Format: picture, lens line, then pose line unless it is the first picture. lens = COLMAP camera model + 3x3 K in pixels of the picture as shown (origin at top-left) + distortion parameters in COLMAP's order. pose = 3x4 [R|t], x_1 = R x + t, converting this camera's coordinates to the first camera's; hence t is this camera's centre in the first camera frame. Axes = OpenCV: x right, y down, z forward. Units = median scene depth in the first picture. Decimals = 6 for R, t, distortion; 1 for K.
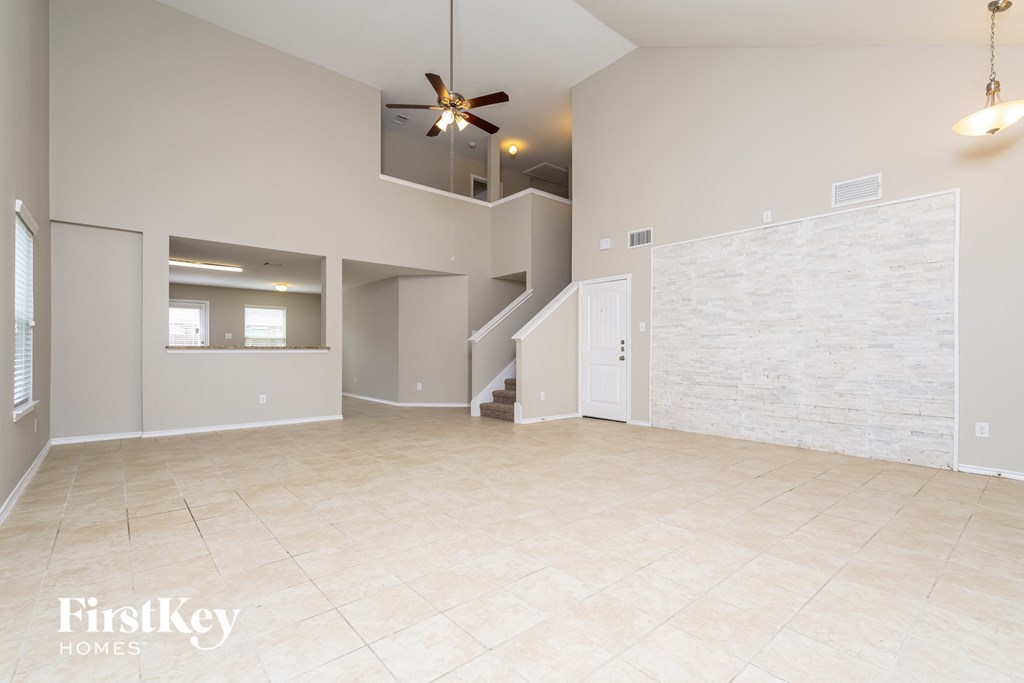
lens RADIAL K [[465.4, 0, 511.3], [0, 465.4, 344.6], [0, 0, 1]] dist [0.003732, -0.000424]
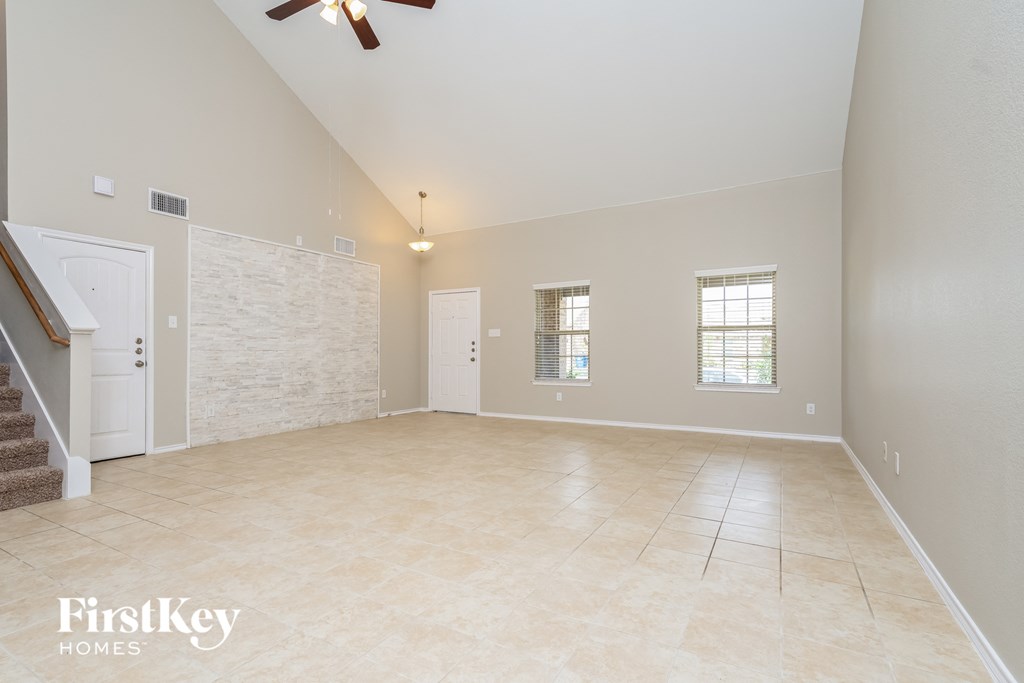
lens RADIAL K [[465.4, 0, 510.9], [0, 465.4, 347.4], [0, 0, 1]] dist [0.003732, -0.000424]
pose [[-0.330379, 0.005880, 0.943830, -0.725072], [-0.018376, 0.999751, -0.012661, 0.003789], [-0.943670, -0.021526, -0.330188, 0.841402]]
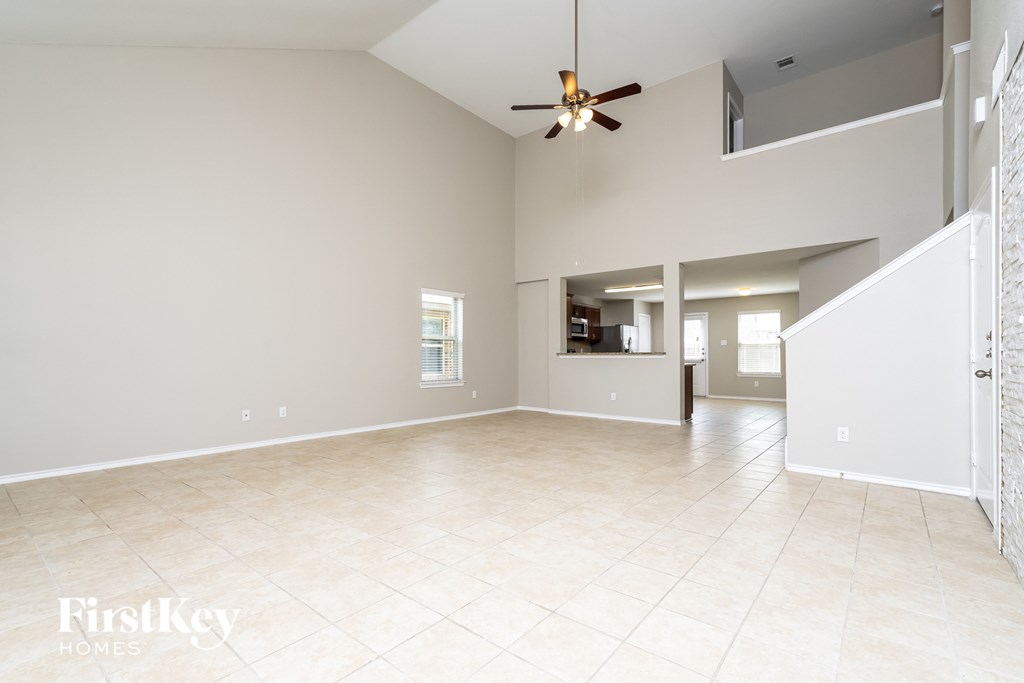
lens RADIAL K [[465.4, 0, 507.6], [0, 465.4, 355.0], [0, 0, 1]] dist [0.003732, -0.000424]
pose [[0.173310, -0.002058, -0.984865, 0.686692], [0.012692, 0.999919, 0.000144, 0.007368], [0.984786, -0.012525, 0.173322, 0.592680]]
